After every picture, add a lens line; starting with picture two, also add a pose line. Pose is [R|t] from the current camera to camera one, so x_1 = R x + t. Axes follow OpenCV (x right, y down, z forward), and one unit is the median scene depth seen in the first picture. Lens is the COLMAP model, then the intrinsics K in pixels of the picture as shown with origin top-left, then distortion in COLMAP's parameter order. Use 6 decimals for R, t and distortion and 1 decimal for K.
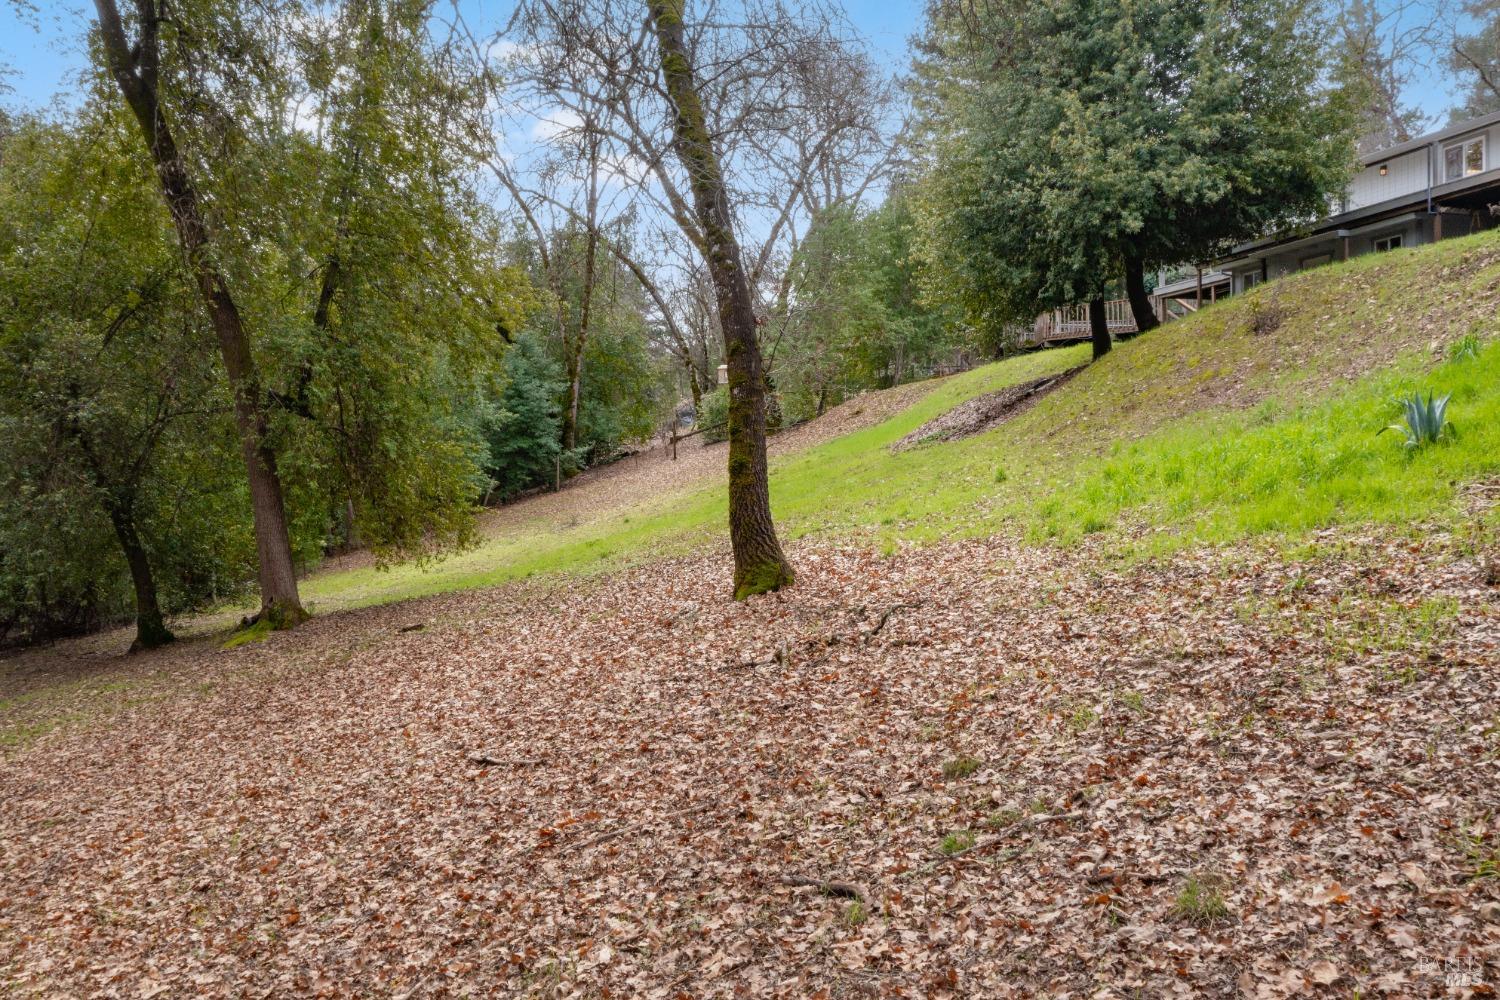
lens RADIAL K [[1200.3, 0, 743.3], [0, 1200.3, 500.8], [0, 0, 1]] dist [0.008671, 0.003460]
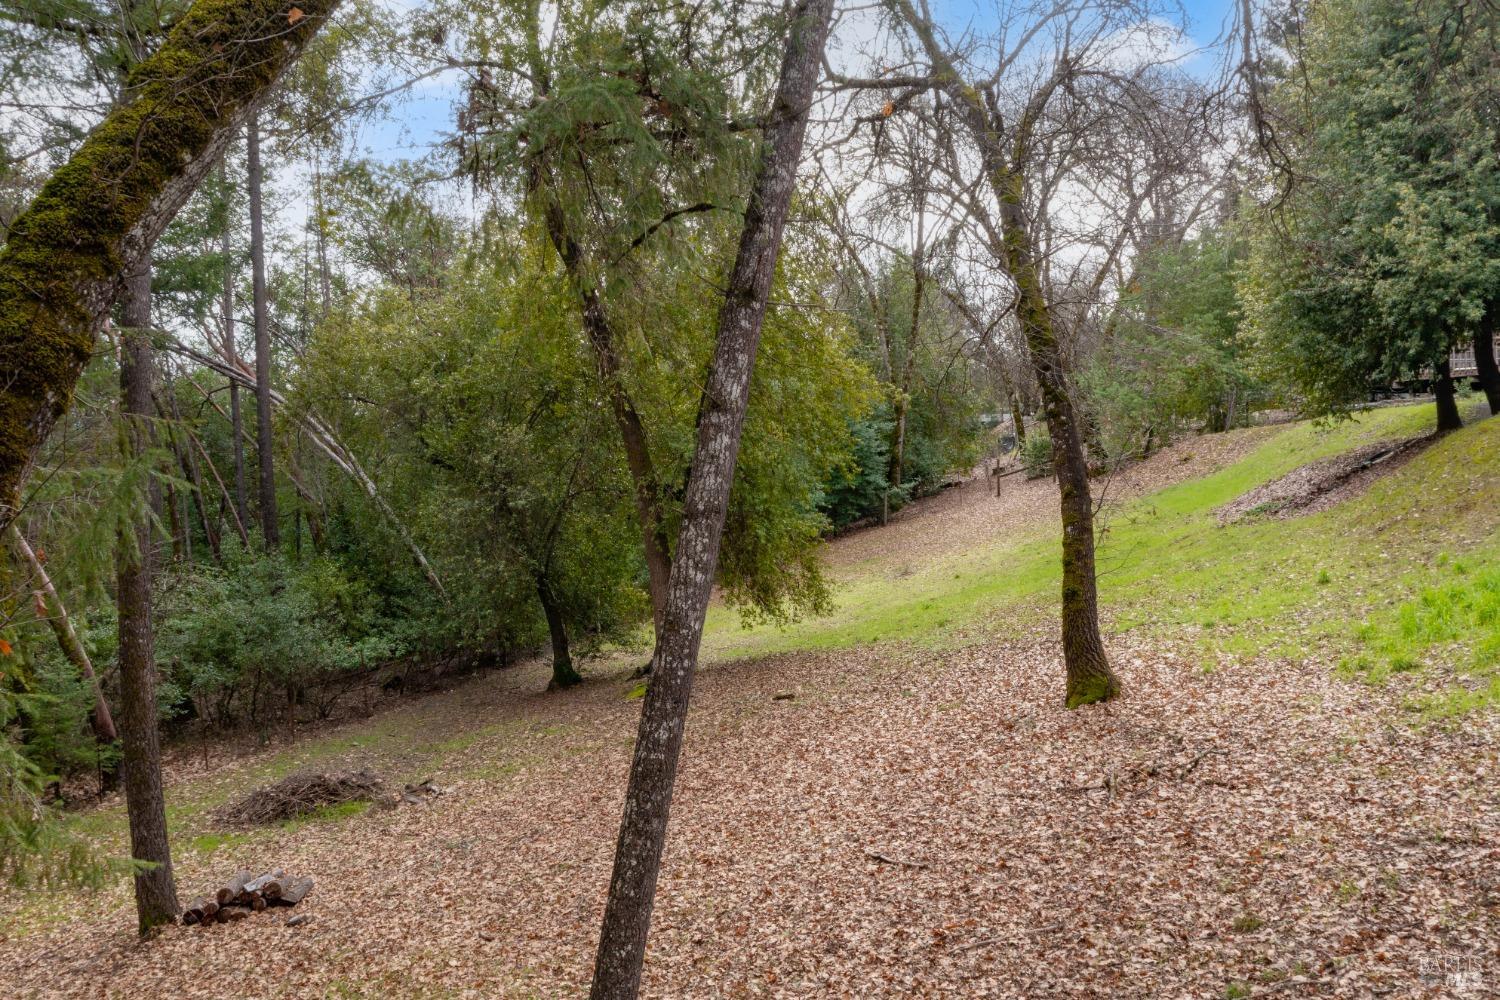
lens RADIAL K [[1200.3, 0, 743.0], [0, 1200.3, 492.1], [0, 0, 1]] dist [0.008671, 0.003460]
pose [[0.966061, 0.001666, -0.258307, -0.009879], [-0.003711, 0.999965, -0.007432, -0.114234], [0.258286, 0.008138, 0.966034, -0.214547]]
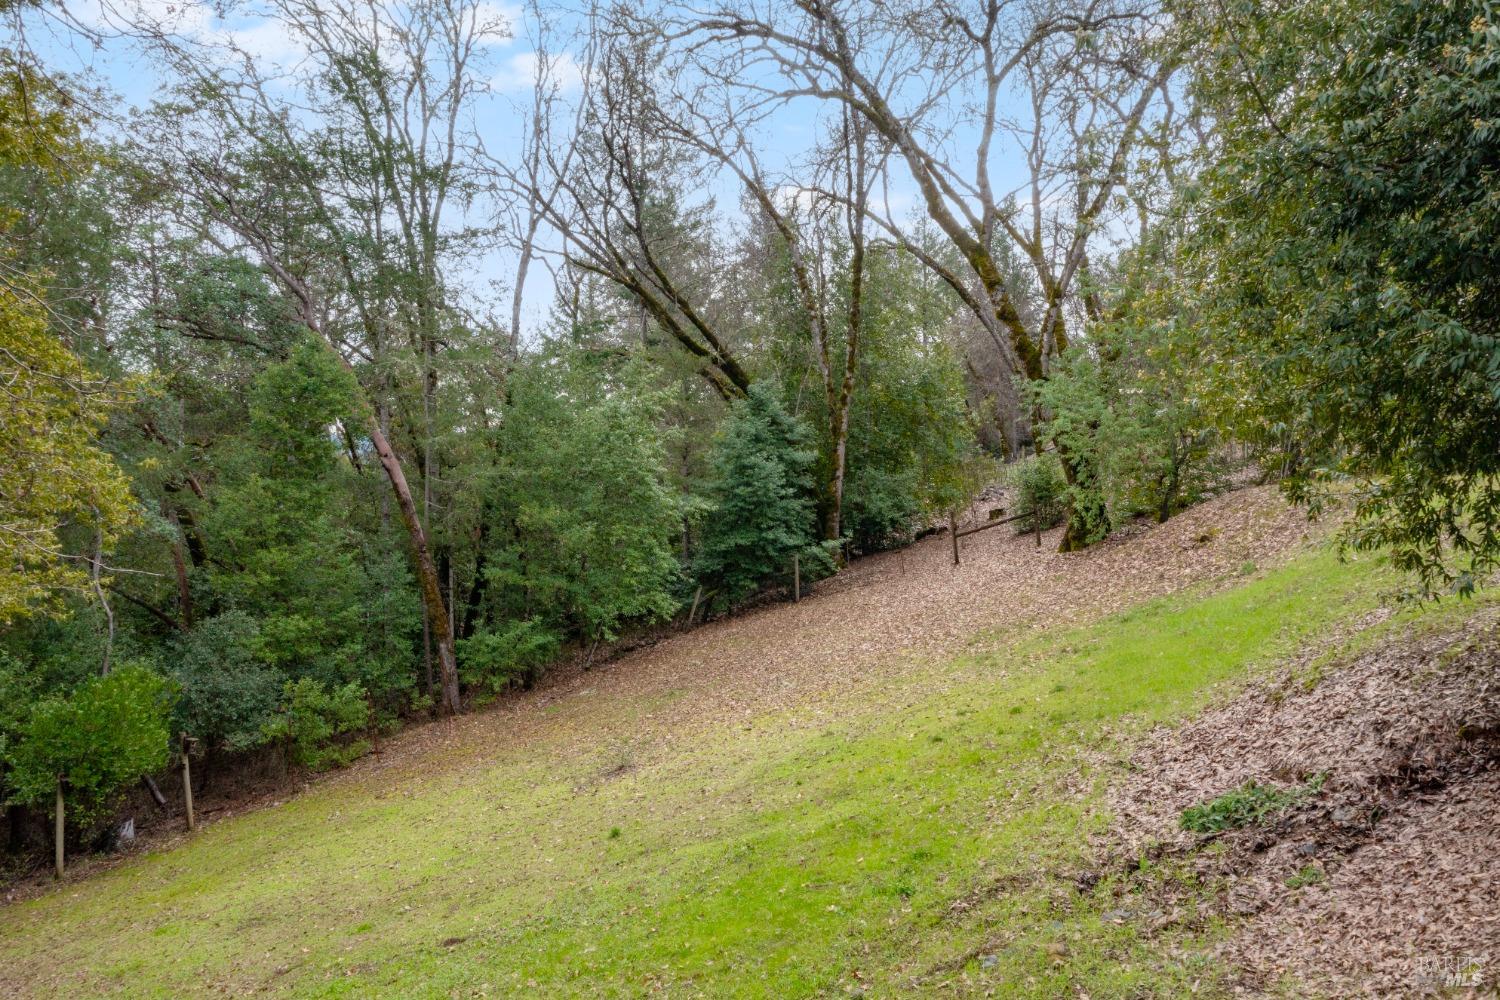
lens RADIAL K [[1200.3, 0, 748.9], [0, 1200.3, 495.6], [0, 0, 1]] dist [0.008671, 0.003460]
pose [[0.933659, 0.009421, -0.358038, 0.300858], [-0.010115, 0.999949, -0.000065, -0.281961], [0.358019, 0.003683, 0.933707, 1.240148]]
